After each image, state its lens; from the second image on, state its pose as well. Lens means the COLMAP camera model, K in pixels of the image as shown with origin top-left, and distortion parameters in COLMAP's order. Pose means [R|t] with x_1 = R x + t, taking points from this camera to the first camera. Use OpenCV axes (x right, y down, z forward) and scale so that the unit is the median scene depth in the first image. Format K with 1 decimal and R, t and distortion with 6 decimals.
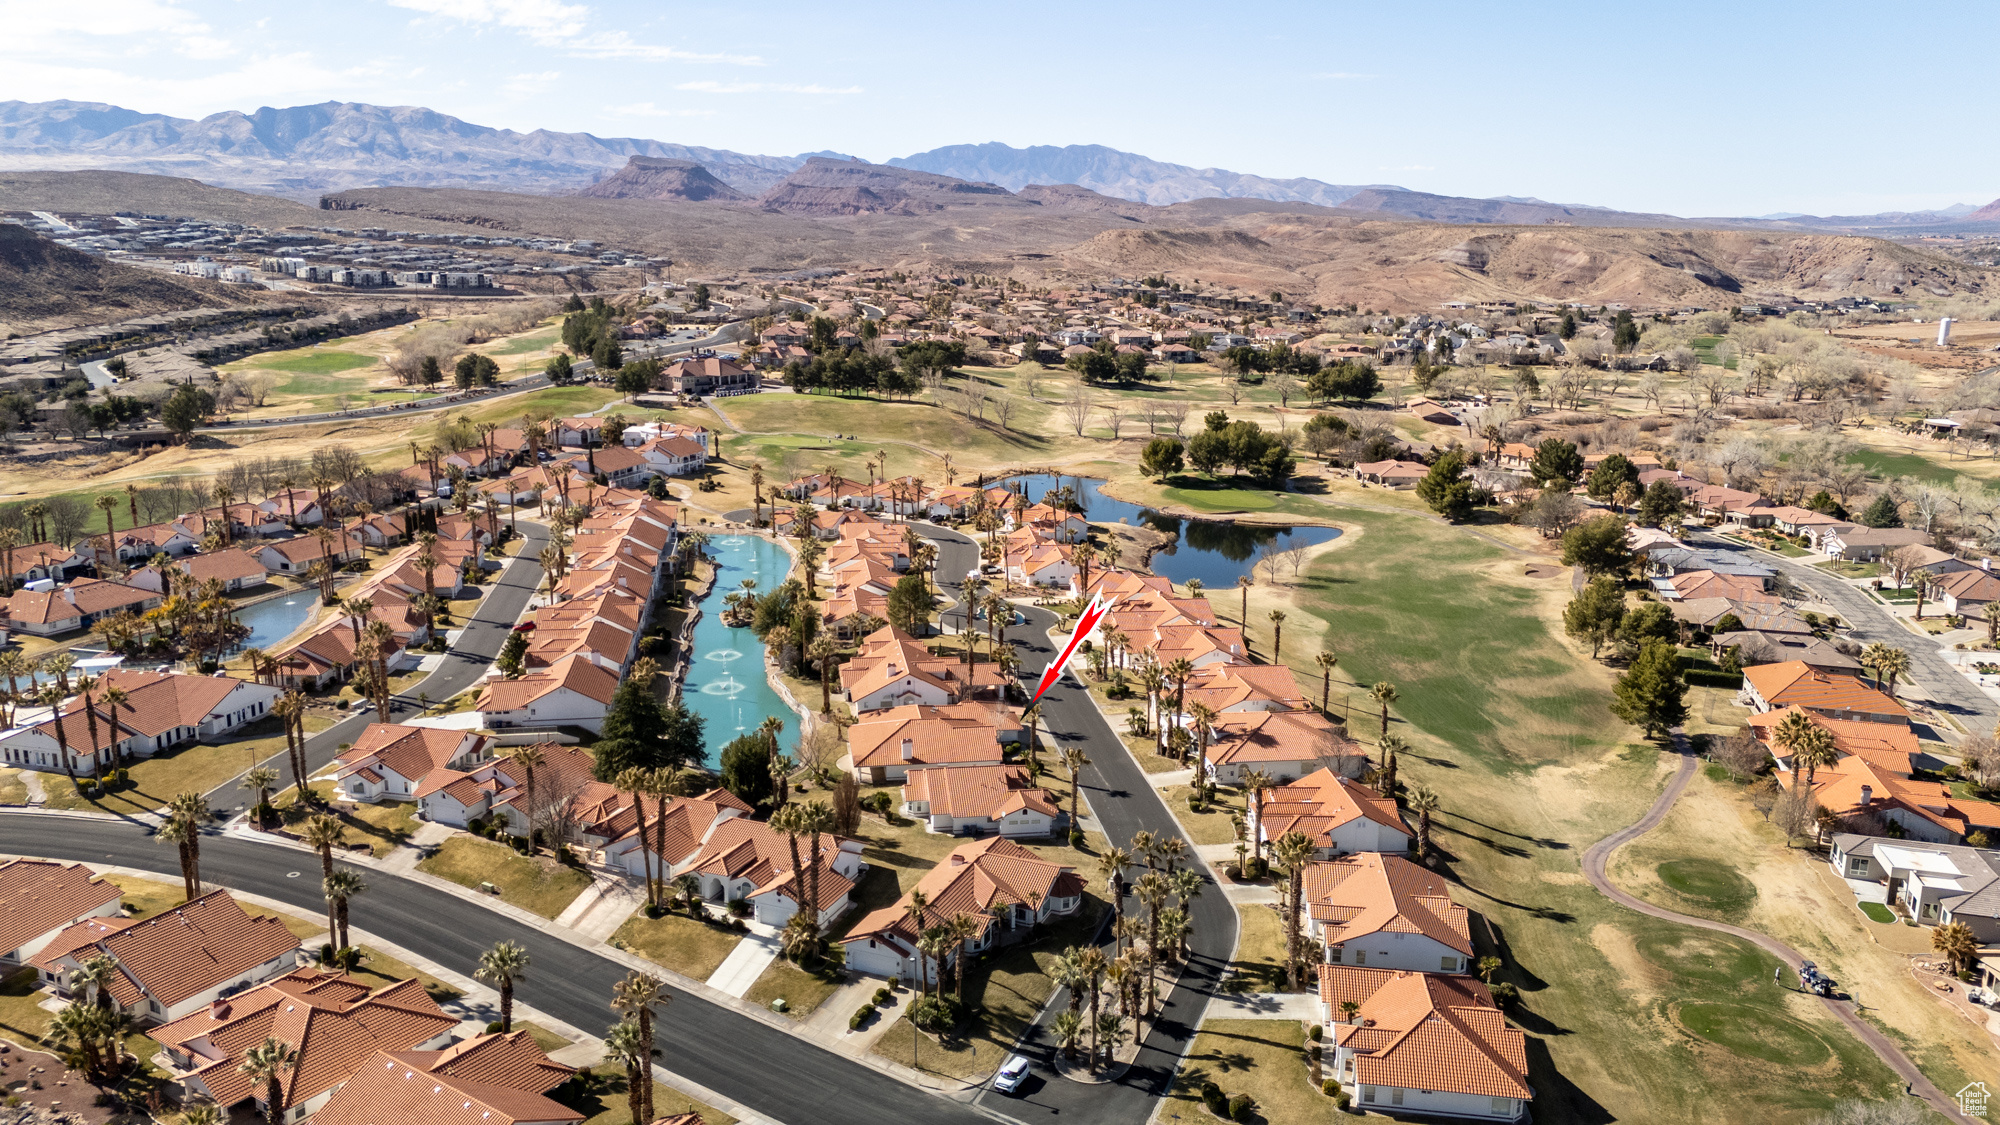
lens RADIAL K [[1481.7, 0, 1003.1], [0, 1481.7, 551.8], [0, 0, 1]] dist [0.068425, -0.081668]
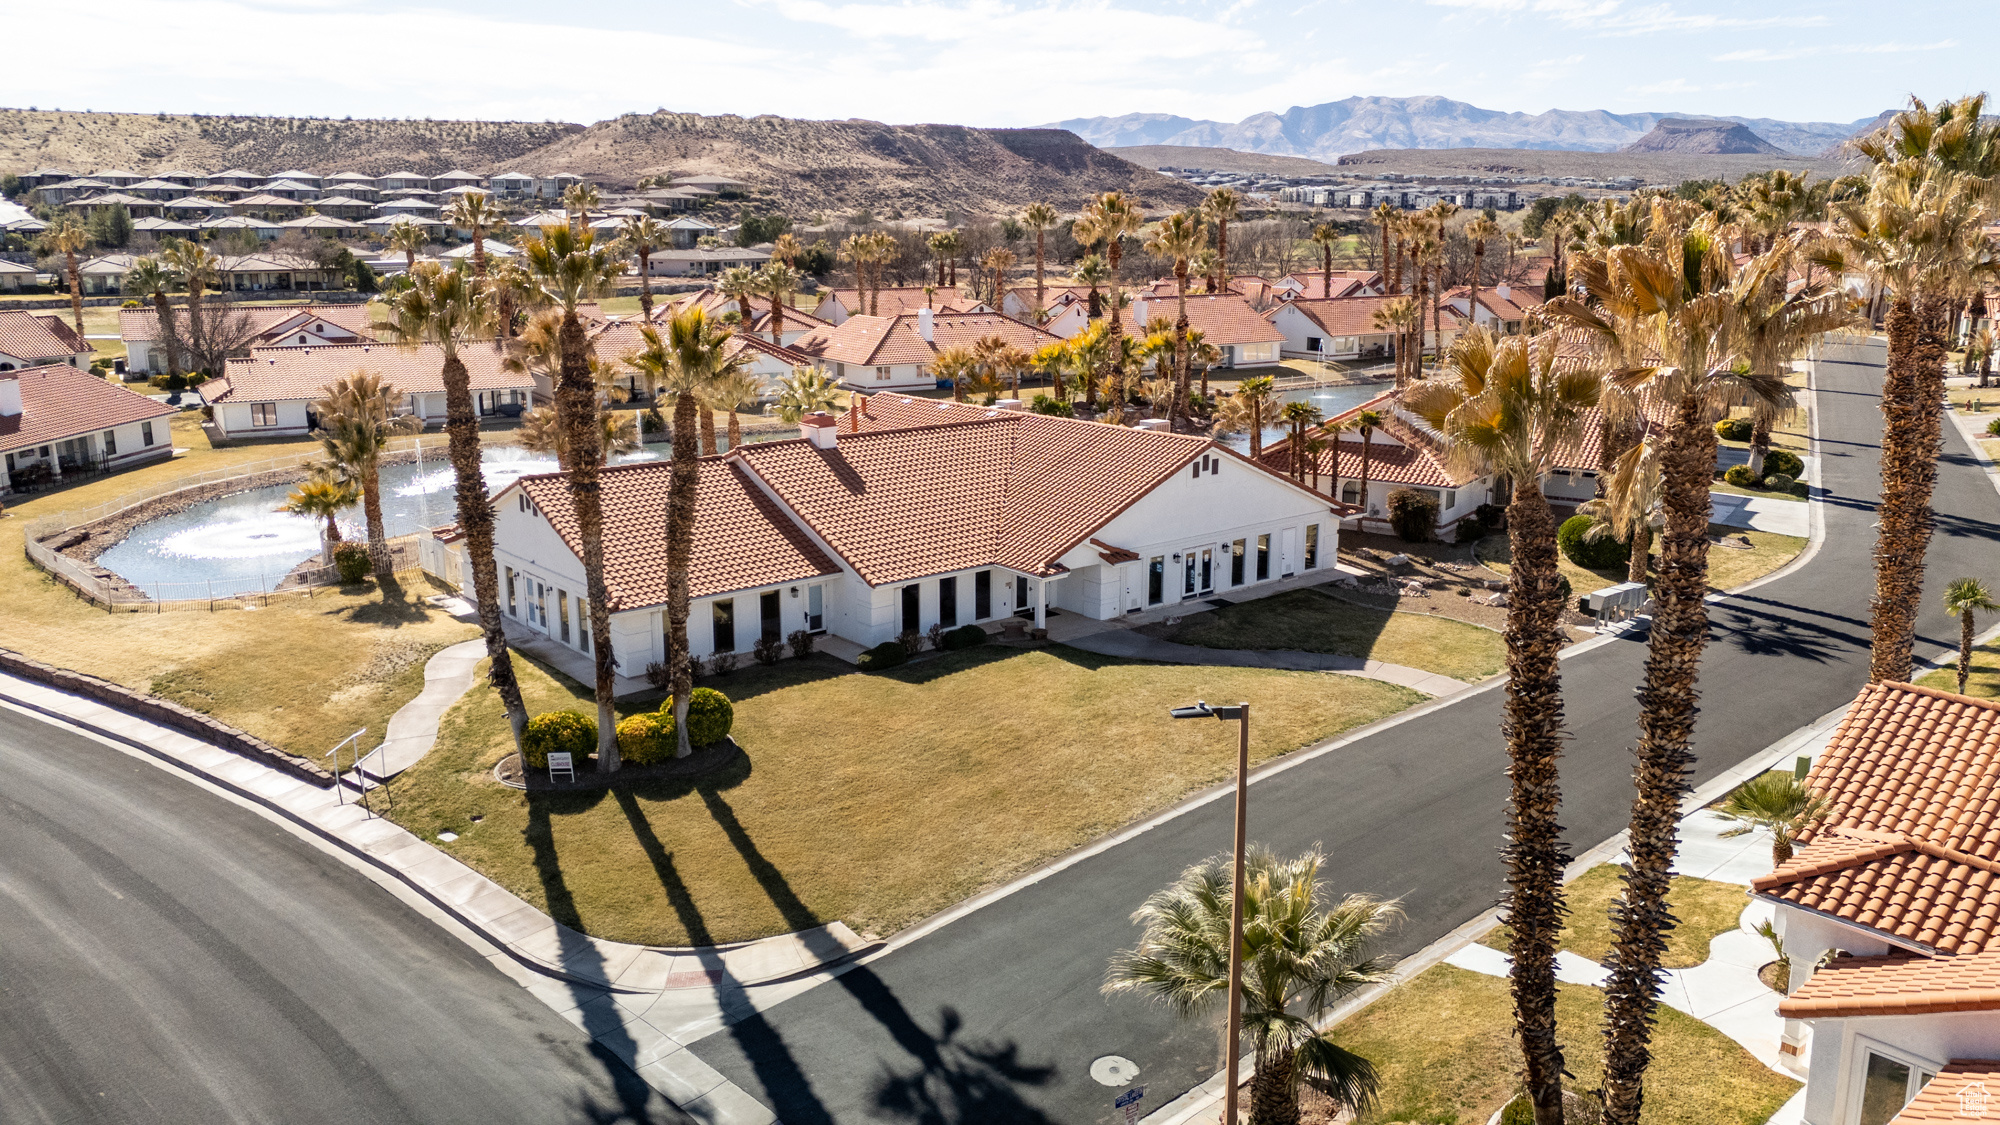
lens RADIAL K [[1481.7, 0, 1003.1], [0, 1481.7, 551.8], [0, 0, 1]] dist [0.068425, -0.081668]
pose [[0.809982, 0.124365, -0.573117, -0.049863], [-0.121560, 0.991636, 0.043383, 0.012776], [0.573718, 0.034529, 0.818325, 0.098920]]
